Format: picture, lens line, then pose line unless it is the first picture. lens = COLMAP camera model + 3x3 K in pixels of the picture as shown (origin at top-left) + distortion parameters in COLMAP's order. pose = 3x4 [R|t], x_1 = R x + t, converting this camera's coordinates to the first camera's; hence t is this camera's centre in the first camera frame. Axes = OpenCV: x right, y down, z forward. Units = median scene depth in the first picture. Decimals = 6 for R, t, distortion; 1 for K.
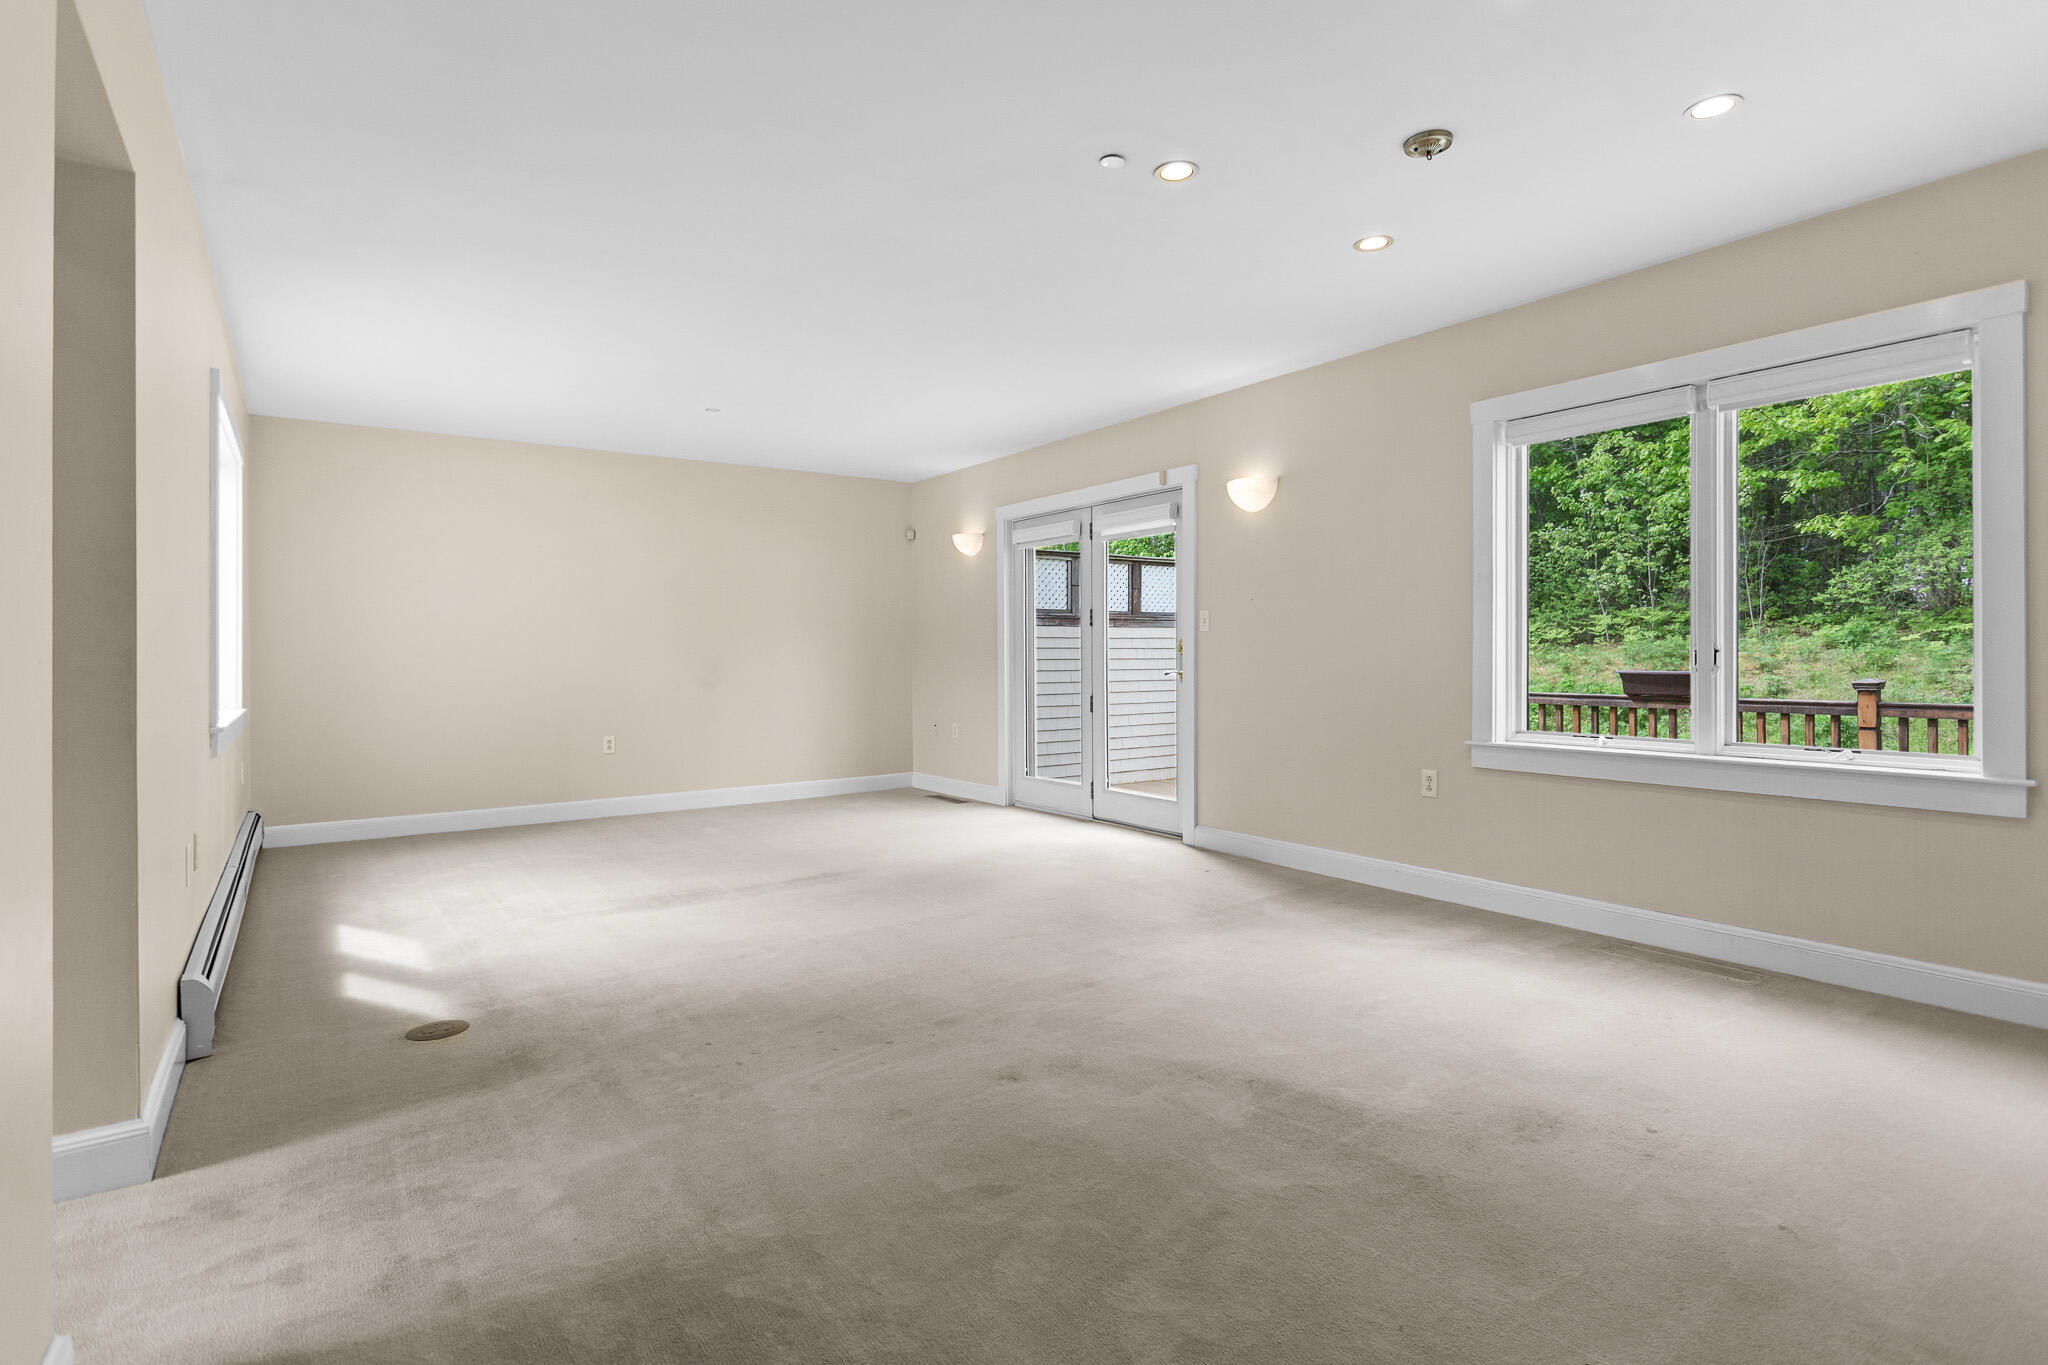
lens RADIAL K [[994.2, 0, 1028.8], [0, 994.2, 629.0], [0, 0, 1]] dist [-0.000388, -0.000525]
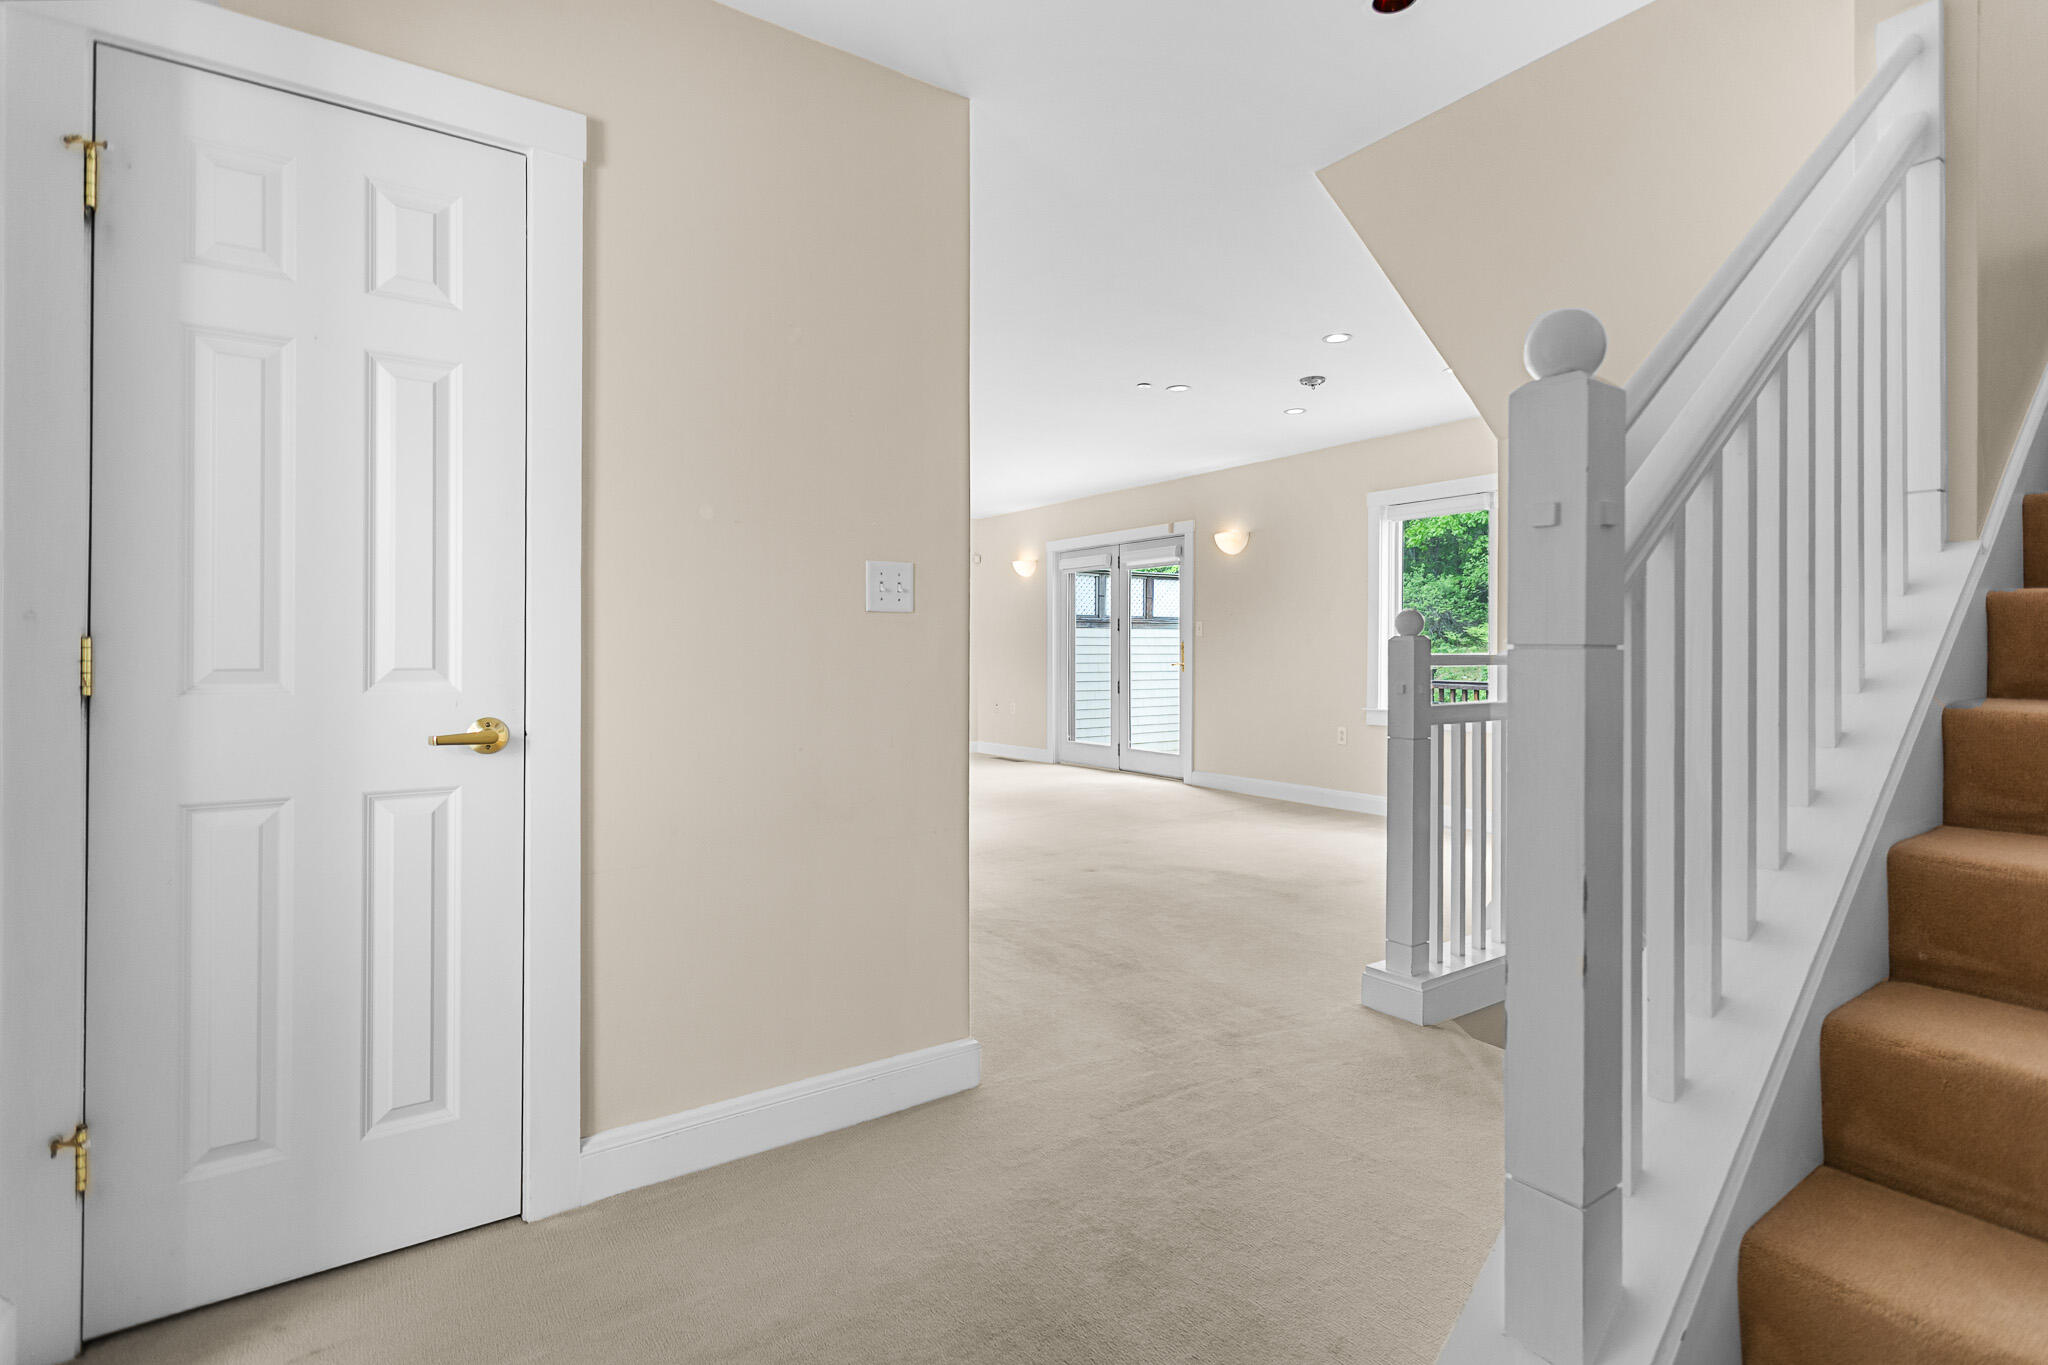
lens RADIAL K [[986.7, 0, 1026.5], [0, 986.7, 639.2], [0, 0, 1]] dist [0.001940, 0.001742]
pose [[0.999928, 0.001599, -0.011895, -0.050891], [-0.001400, 0.999859, 0.016721, -0.014953], [0.011920, -0.016703, 0.999789, -0.388285]]
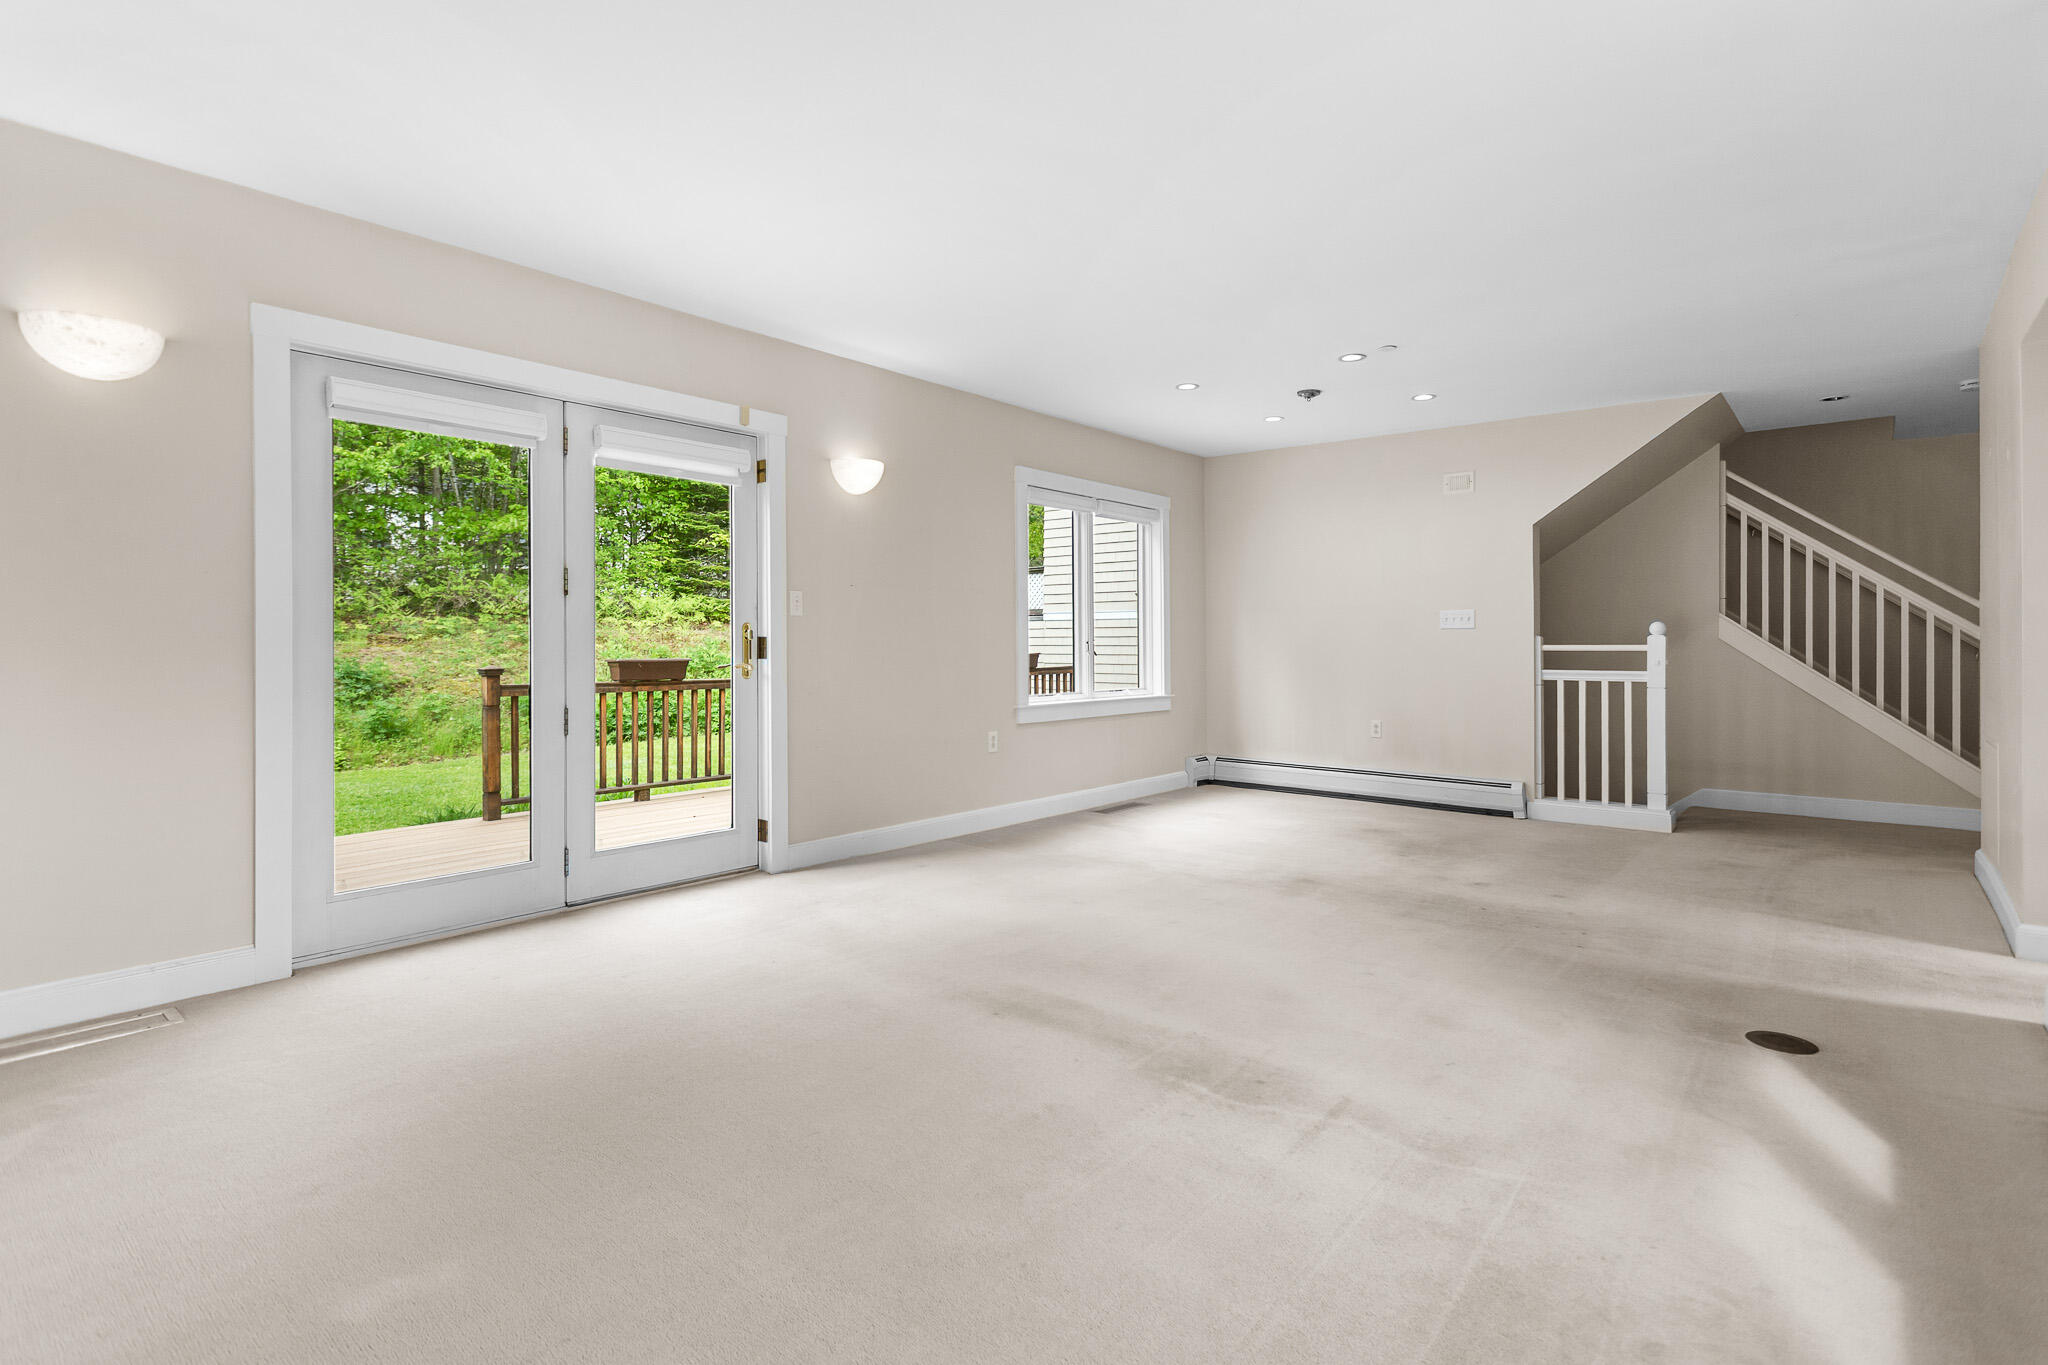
lens RADIAL K [[986.7, 0, 1026.5], [0, 986.7, 639.2], [0, 0, 1]] dist [0.001940, 0.001742]
pose [[-0.257884, 0.008581, 0.966138, -0.625208], [-0.026865, 0.999510, -0.016048, 0.027100], [-0.965802, -0.030094, -0.257527, 0.919611]]
